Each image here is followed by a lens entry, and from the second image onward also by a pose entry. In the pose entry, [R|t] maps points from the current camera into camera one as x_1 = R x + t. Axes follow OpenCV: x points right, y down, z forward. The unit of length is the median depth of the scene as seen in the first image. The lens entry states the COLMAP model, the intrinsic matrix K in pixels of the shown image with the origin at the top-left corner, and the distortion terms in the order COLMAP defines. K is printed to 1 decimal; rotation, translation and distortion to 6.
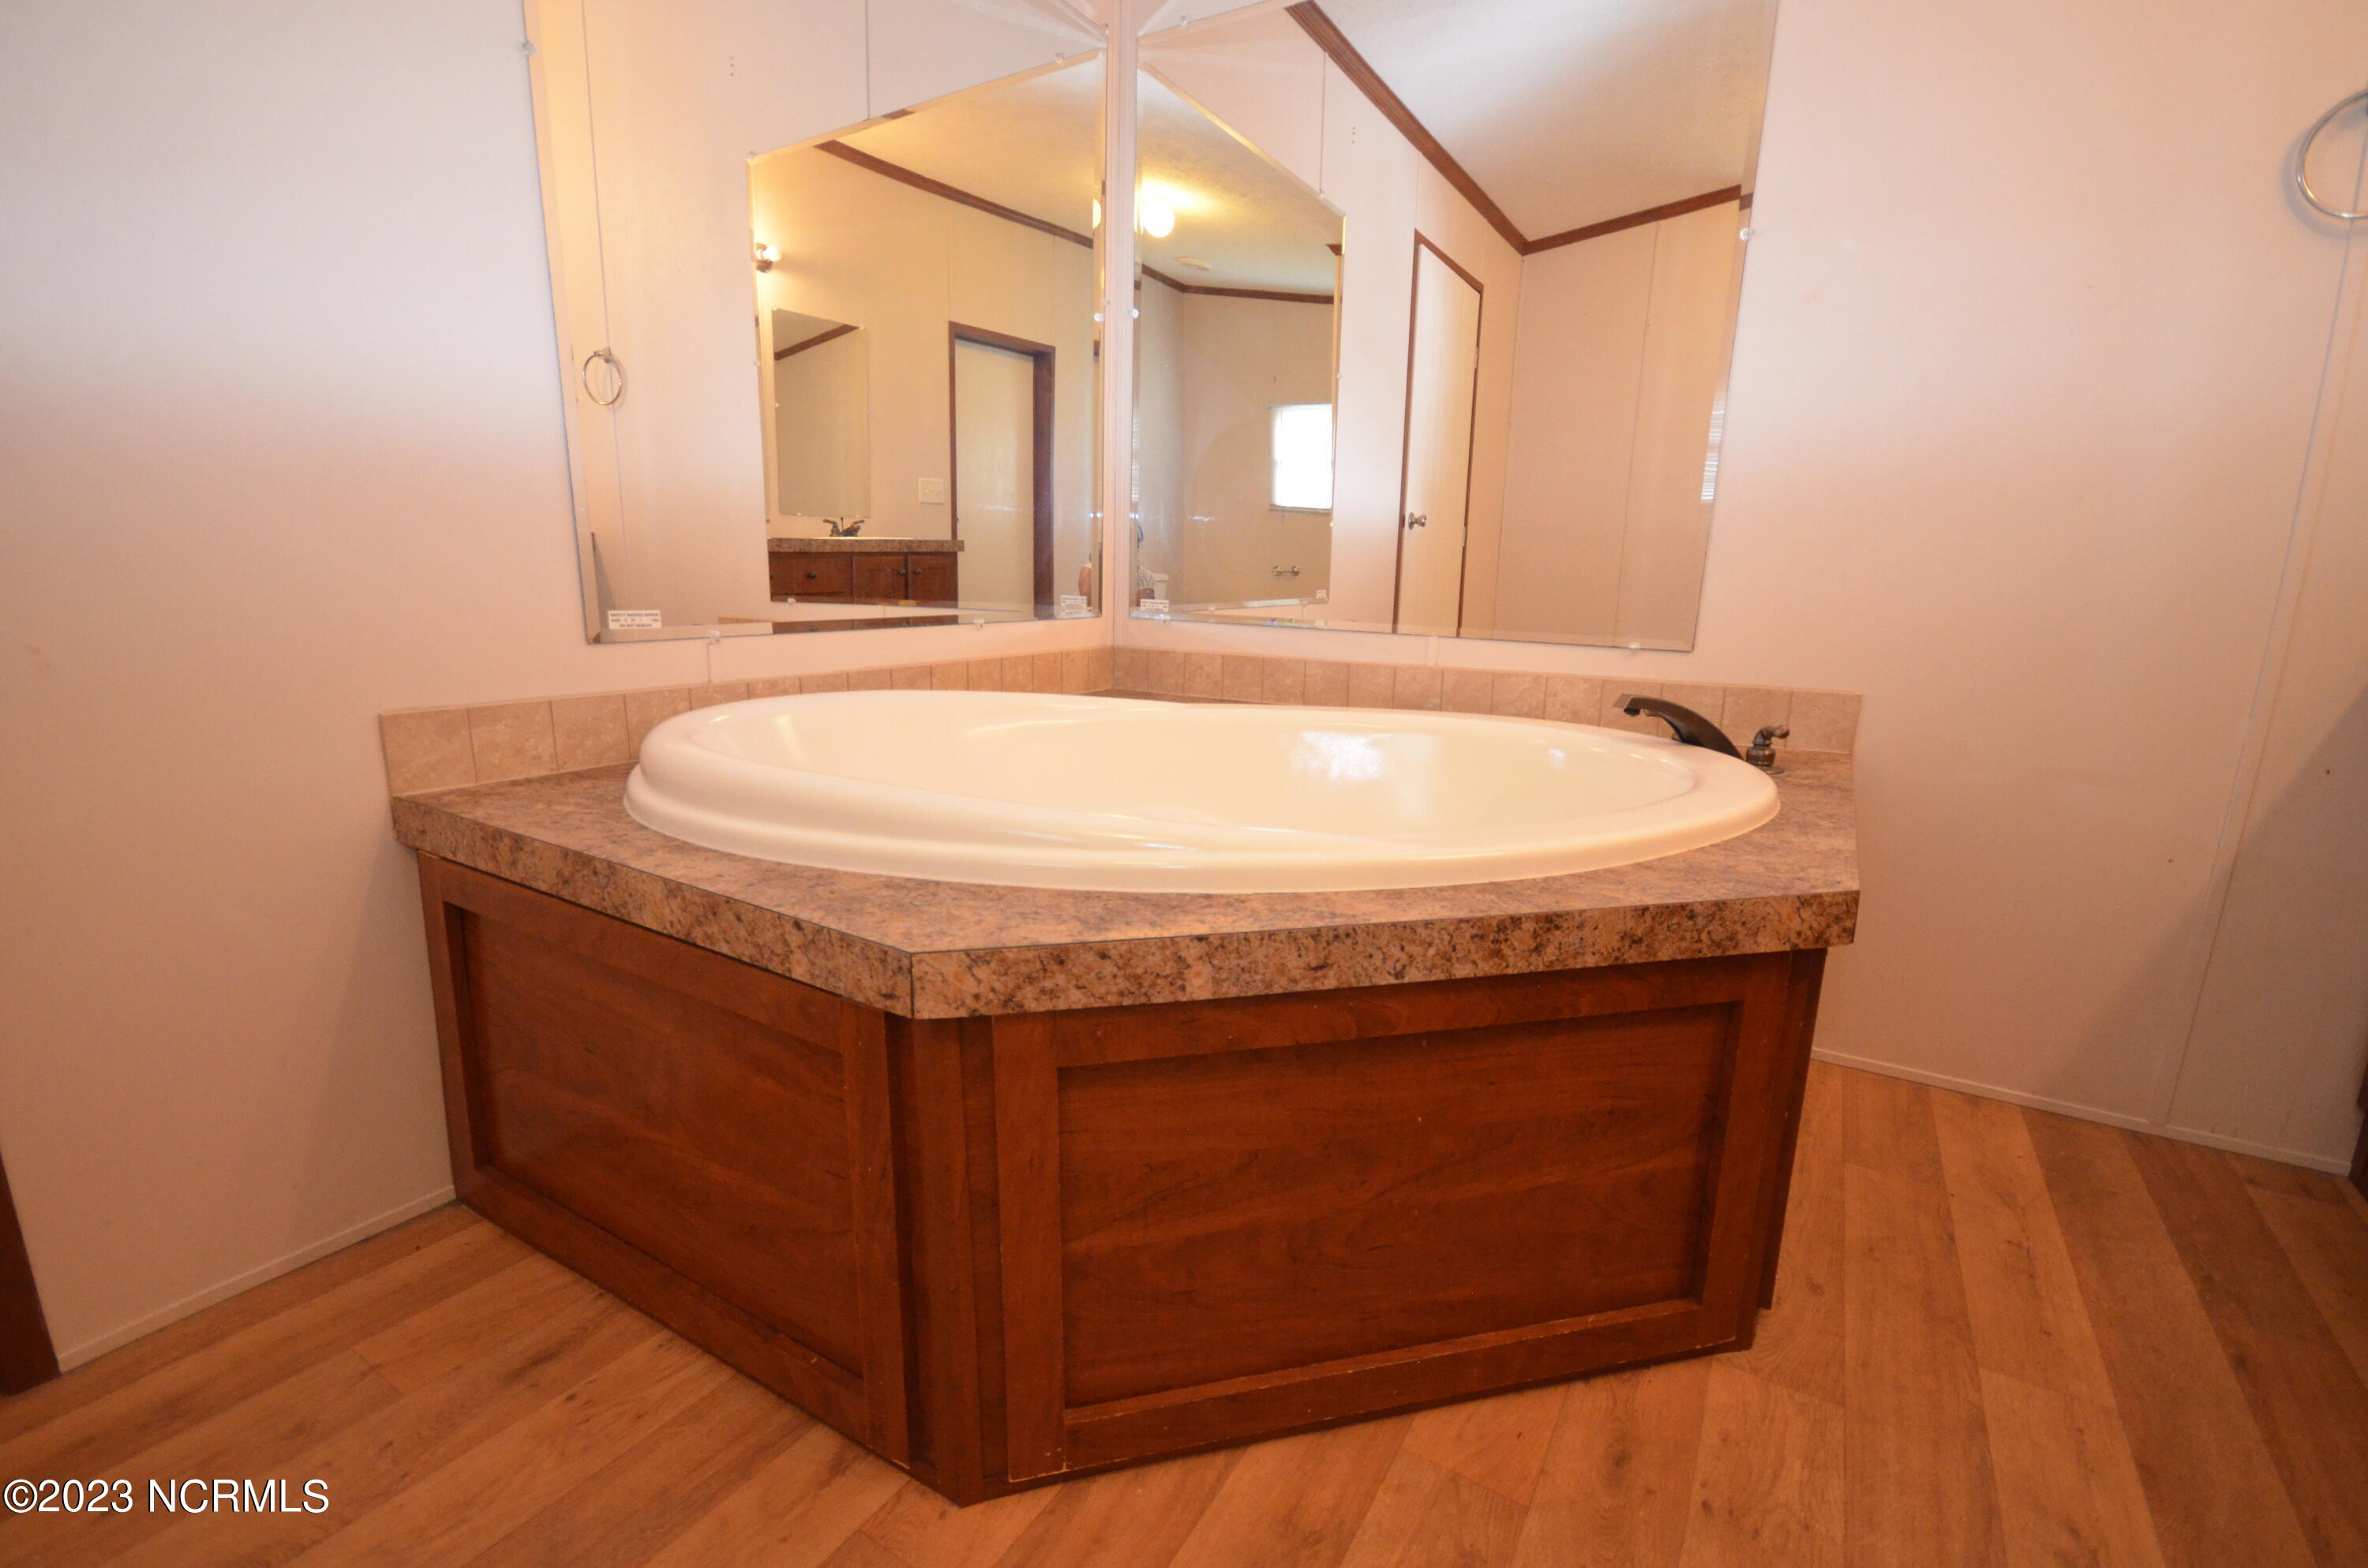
lens RADIAL K [[1032.2, 0, 1177.2], [0, 1032.2, 794.0], [0, 0, 1]] dist [-0.001454, -0.005378]
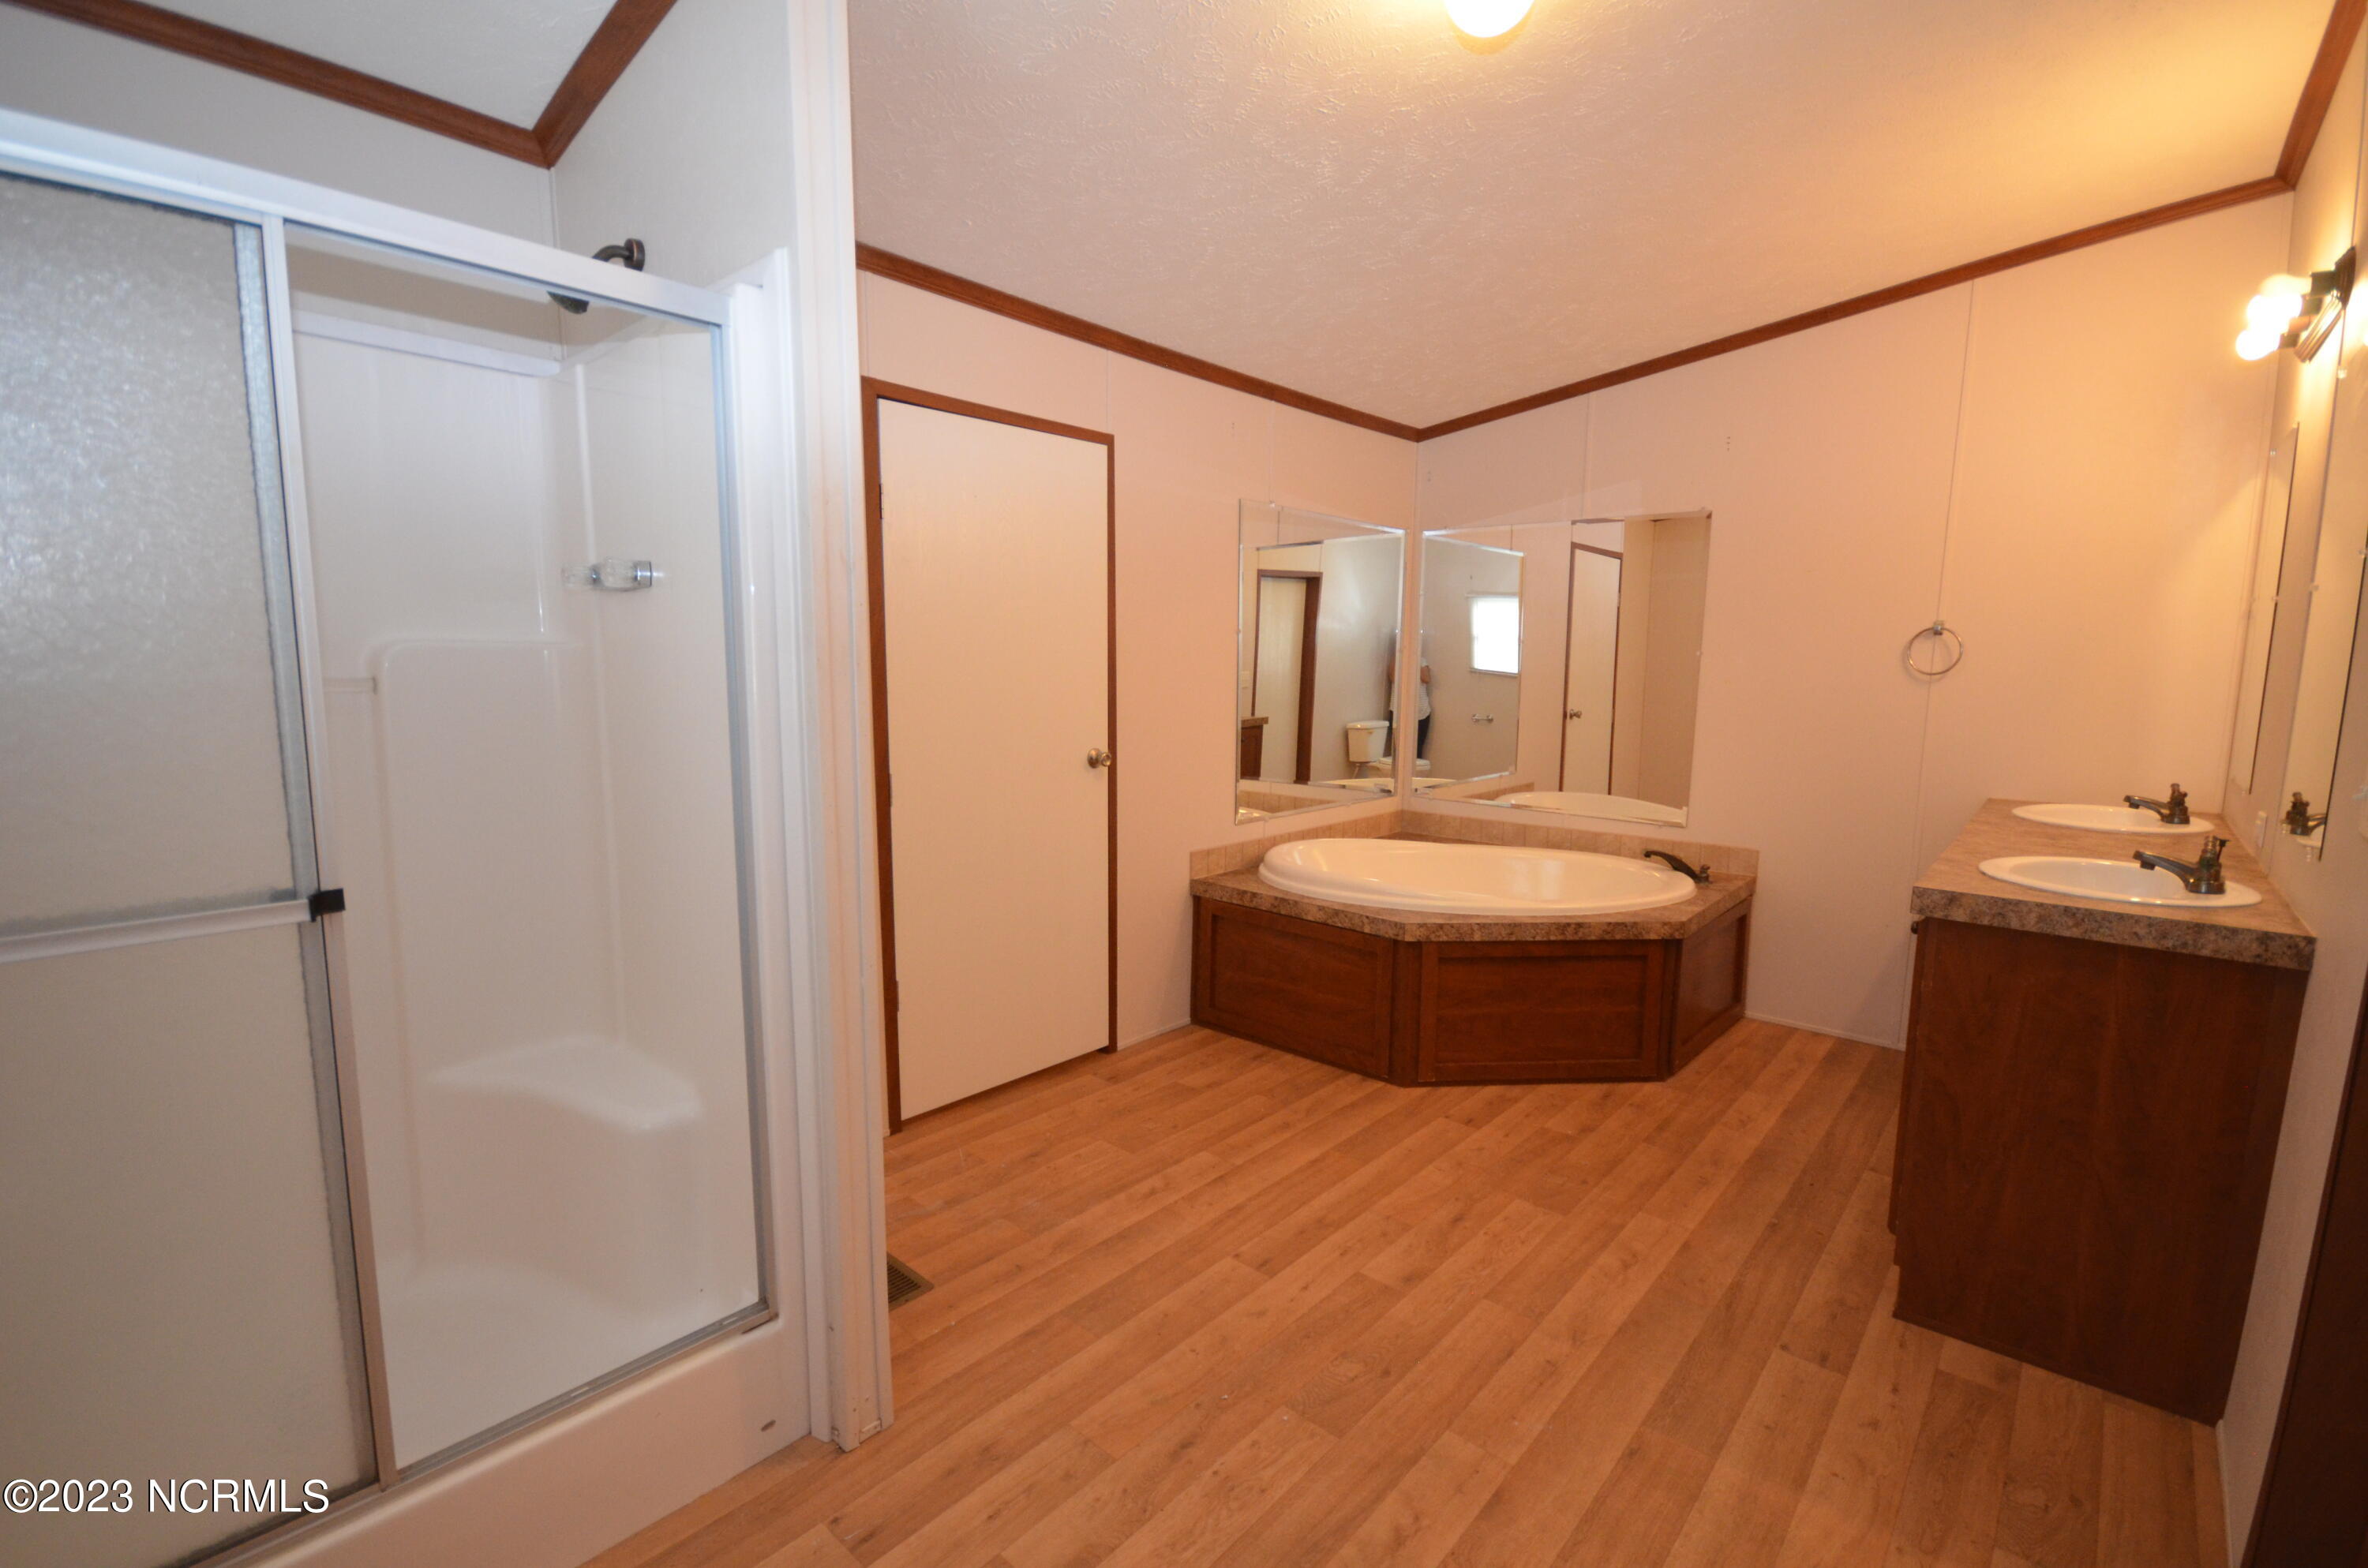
lens RADIAL K [[1032.2, 0, 1182.1], [0, 1032.2, 808.2], [0, 0, 1]] dist [-0.001454, -0.005378]
pose [[0.985691, 0.015225, -0.167872, -0.358274], [-0.027592, 0.997053, -0.071584, 0.015775], [0.166287, 0.075192, 0.983206, -2.510573]]
